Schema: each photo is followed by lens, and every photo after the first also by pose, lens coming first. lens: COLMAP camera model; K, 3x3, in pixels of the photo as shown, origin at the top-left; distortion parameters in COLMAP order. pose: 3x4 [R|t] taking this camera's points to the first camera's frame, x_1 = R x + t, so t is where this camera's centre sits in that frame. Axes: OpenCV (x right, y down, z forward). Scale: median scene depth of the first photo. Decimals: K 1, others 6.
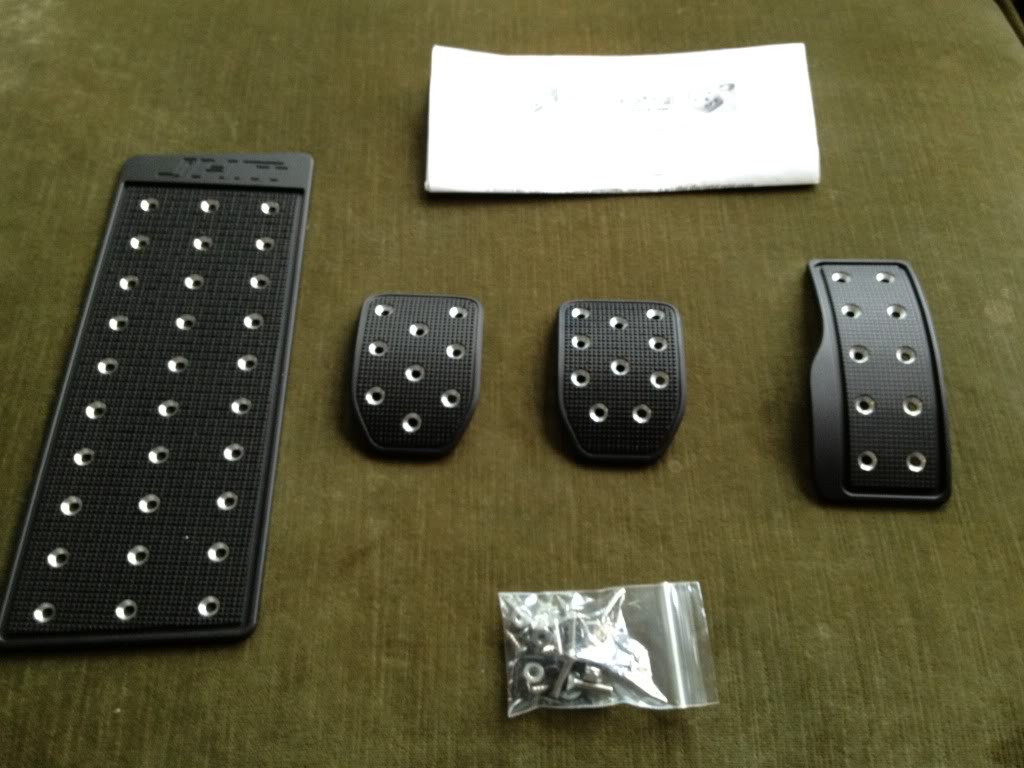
lens RADIAL K [[941.4, 0, 548.3], [0, 941.4, 386.0], [0, 0, 1]] dist [0.081404, -0.168793]
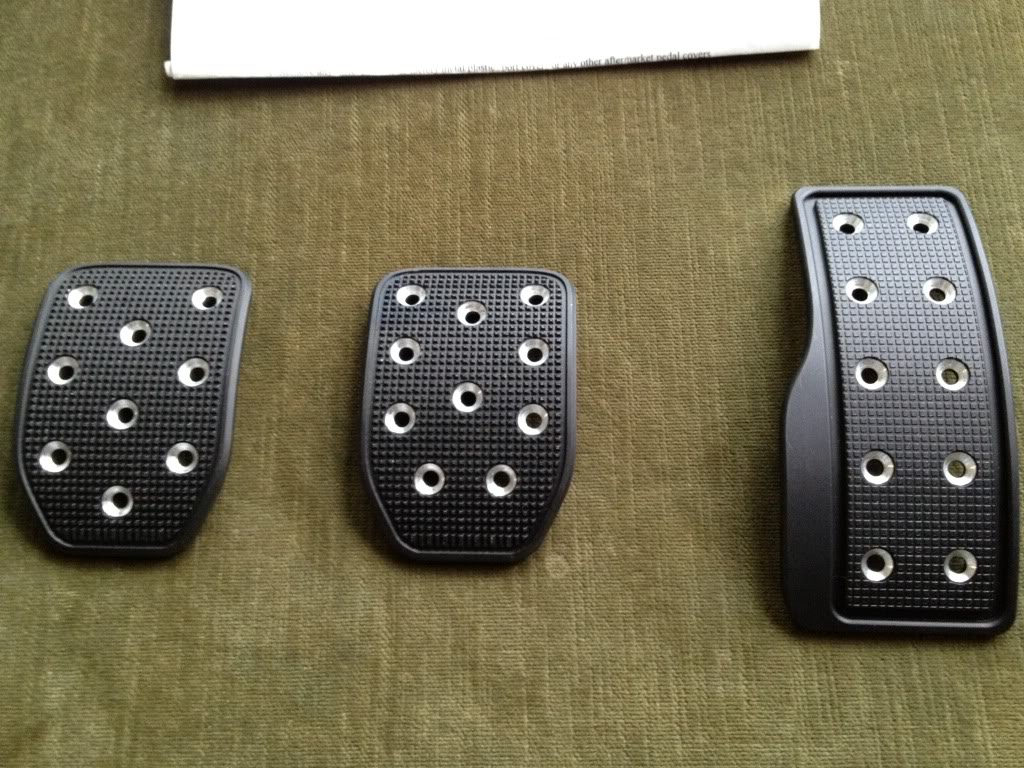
lens RADIAL K [[941.4, 0, 548.3], [0, 941.4, 386.0], [0, 0, 1]] dist [0.081404, -0.168793]
pose [[0.999677, -0.018995, -0.016891, 0.138296], [0.021855, 0.981634, 0.189516, -0.139756], [0.012981, -0.189824, 0.981732, 0.420208]]
